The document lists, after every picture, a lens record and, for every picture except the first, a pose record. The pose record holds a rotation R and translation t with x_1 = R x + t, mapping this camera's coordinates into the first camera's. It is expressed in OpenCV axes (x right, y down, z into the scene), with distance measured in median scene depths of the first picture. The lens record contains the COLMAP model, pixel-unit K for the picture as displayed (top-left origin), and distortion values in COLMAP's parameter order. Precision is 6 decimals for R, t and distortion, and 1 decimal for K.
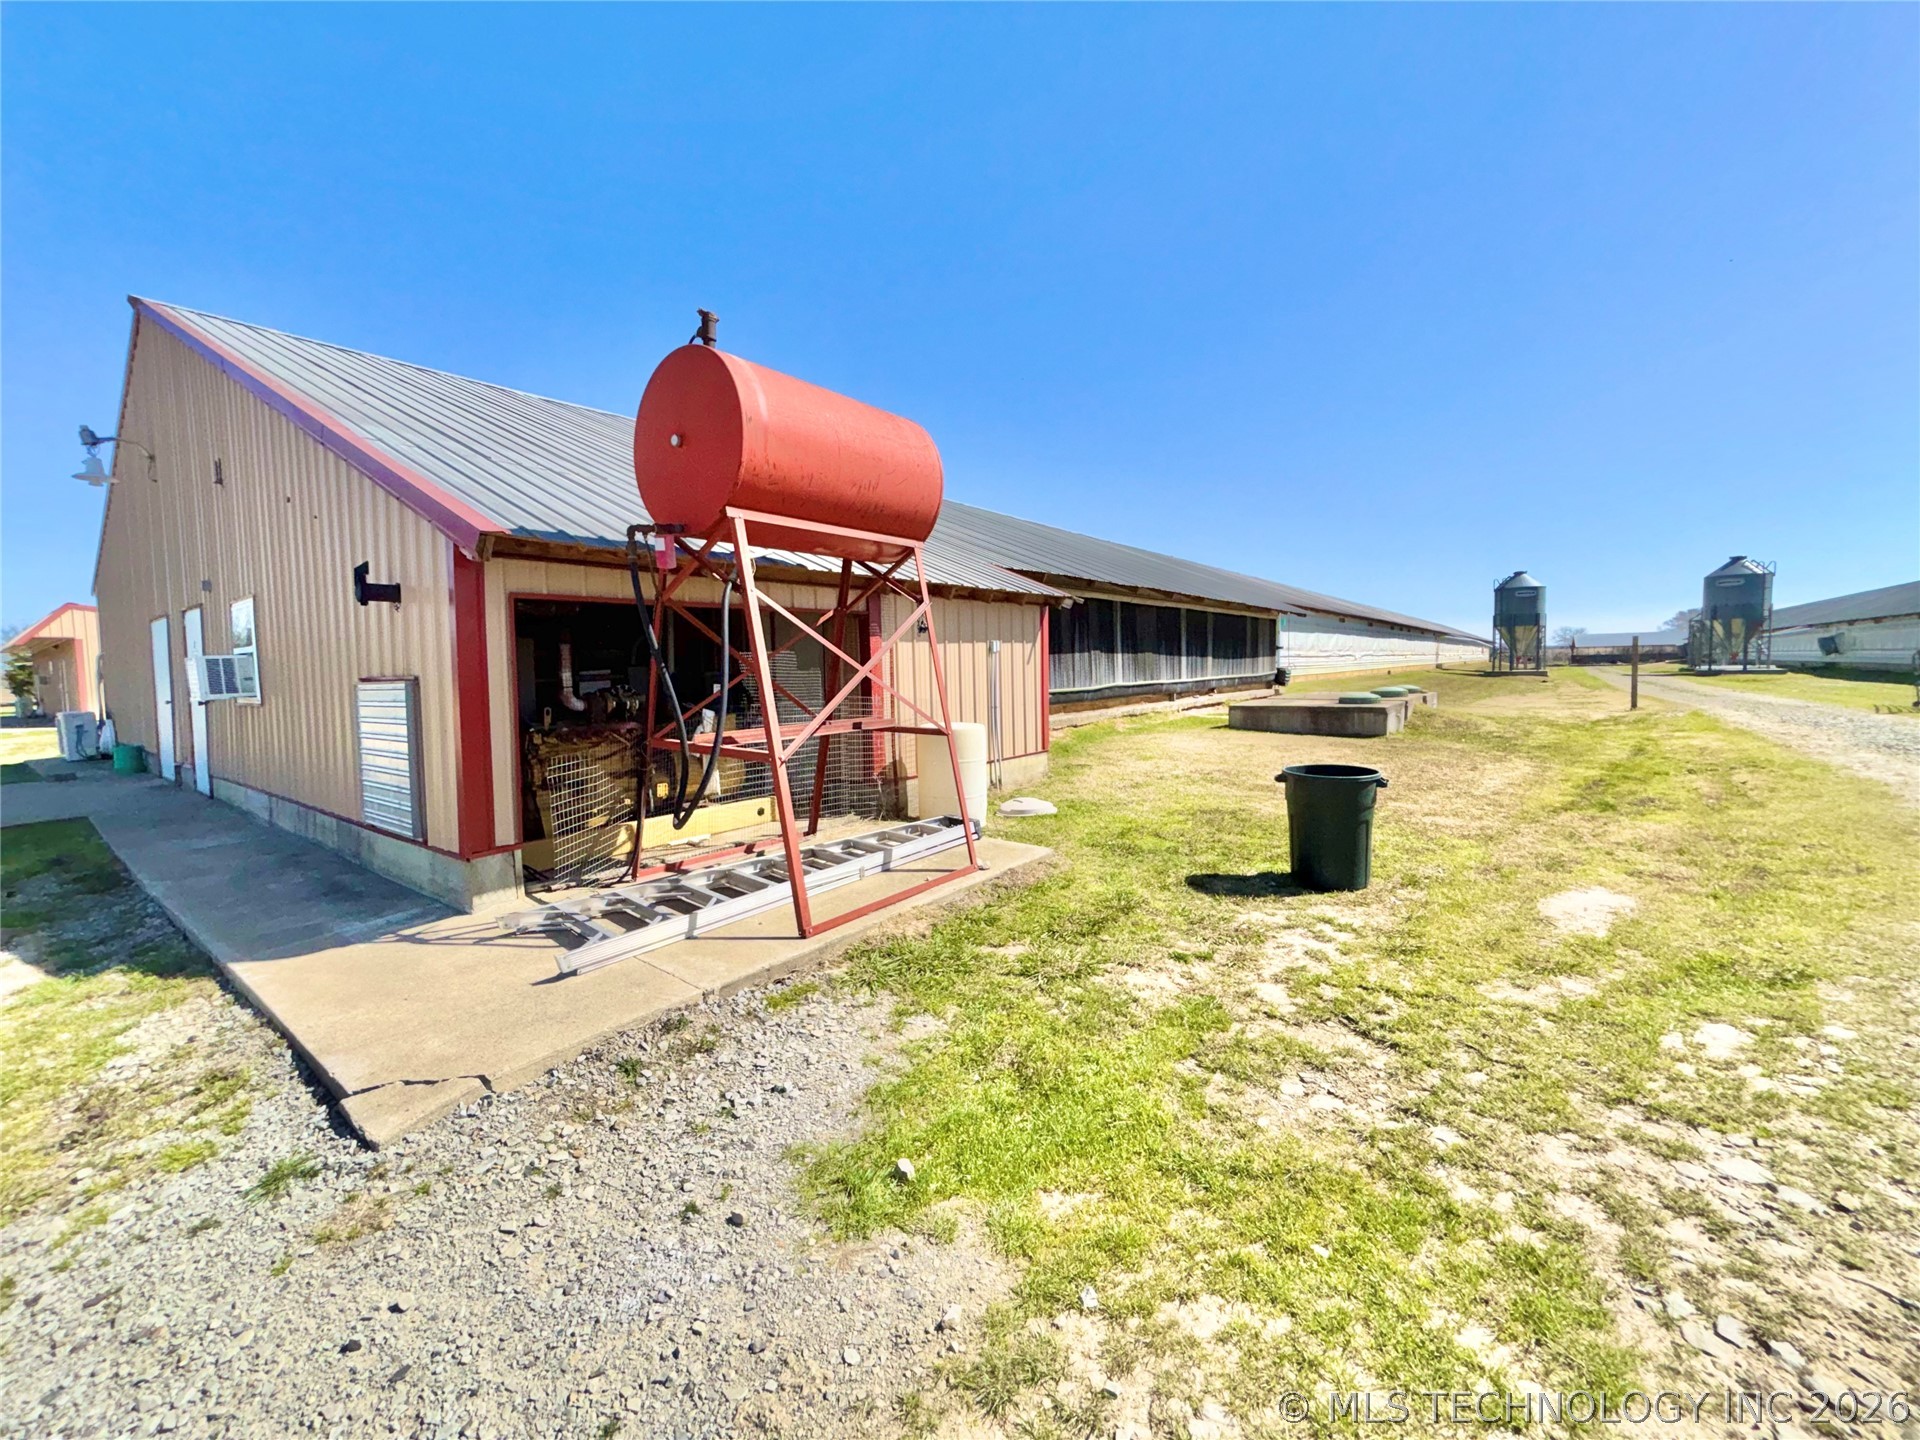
lens RADIAL K [[770.1, 0, 949.7], [0, 770.1, 712.2], [0, 0, 1]] dist [-0.000861, 0.000511]
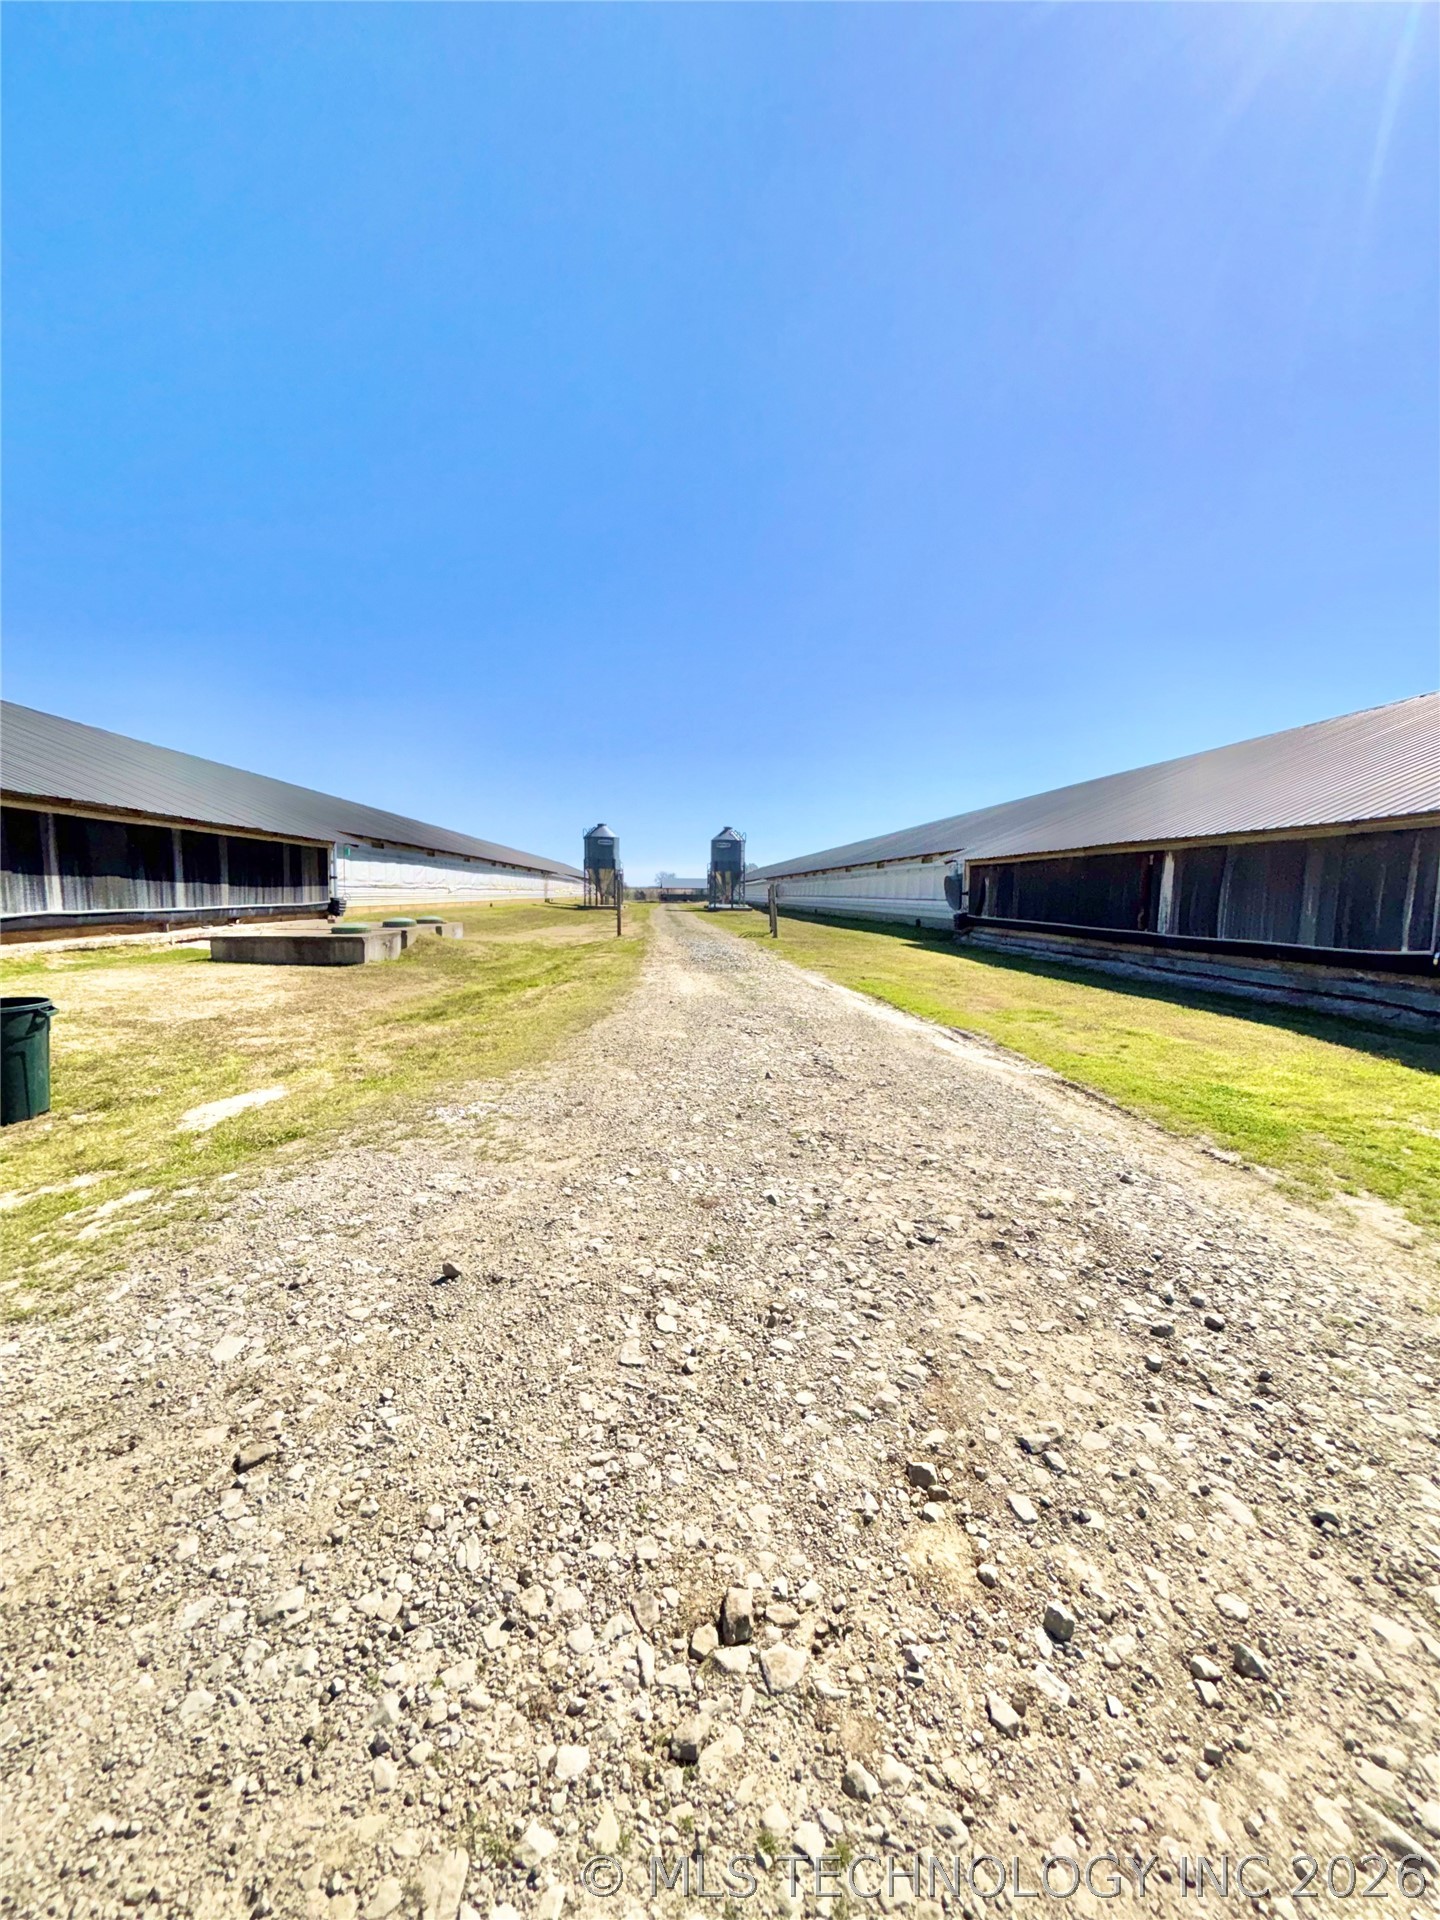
lens RADIAL K [[770.1, 0, 725.2], [0, 770.1, 987.8], [0, 0, 1]] dist [-0.000861, 0.000511]
pose [[0.728507, -0.054893, 0.682835, 0.121646], [0.014627, 0.997804, 0.064608, 0.001535], [-0.684882, -0.037079, 0.727710, -0.077744]]
